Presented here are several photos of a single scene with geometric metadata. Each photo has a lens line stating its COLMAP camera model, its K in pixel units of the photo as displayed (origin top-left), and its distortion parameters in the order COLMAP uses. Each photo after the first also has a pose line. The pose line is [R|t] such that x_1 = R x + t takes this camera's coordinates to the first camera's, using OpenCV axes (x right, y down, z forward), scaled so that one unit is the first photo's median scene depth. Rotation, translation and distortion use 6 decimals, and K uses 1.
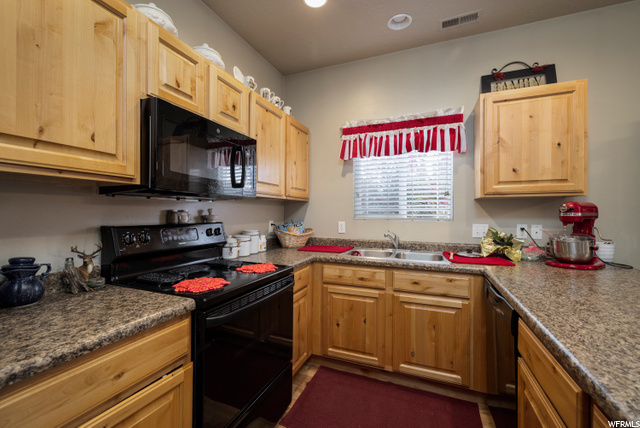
lens RADIAL K [[277.5, 0, 320.6], [0, 277.5, 213.3], [0, 0, 1]] dist [-0.001006, -0.000414]
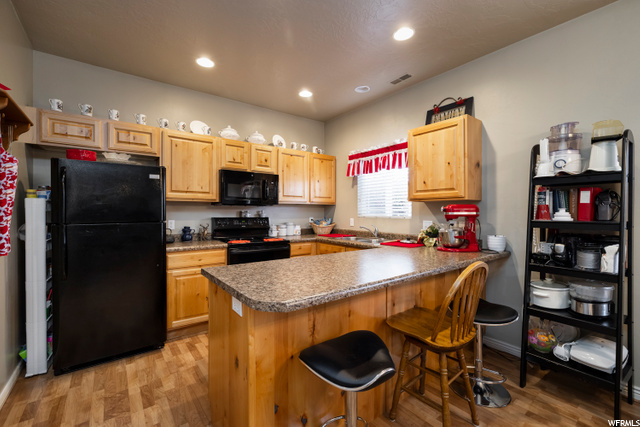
lens RADIAL K [[277.5, 0, 317.7], [0, 277.5, 214.1], [0, 0, 1]] dist [-0.001006, -0.000414]
pose [[0.864909, 0.002422, -0.501922, 0.823103], [-0.000218, 0.999990, 0.004450, 0.001481], [0.501928, -0.003739, 0.864901, -0.454232]]
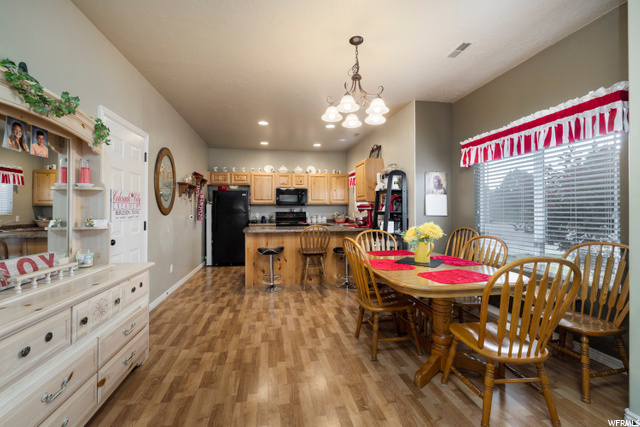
lens RADIAL K [[277.5, 0, 319.5], [0, 277.5, 212.6], [0, 0, 1]] dist [-0.001006, -0.000414]
pose [[0.540192, -0.003372, -0.841535, 2.426179], [0.001020, 0.999994, -0.003352, 0.046801], [0.841541, 0.000953, 0.540192, -0.681672]]
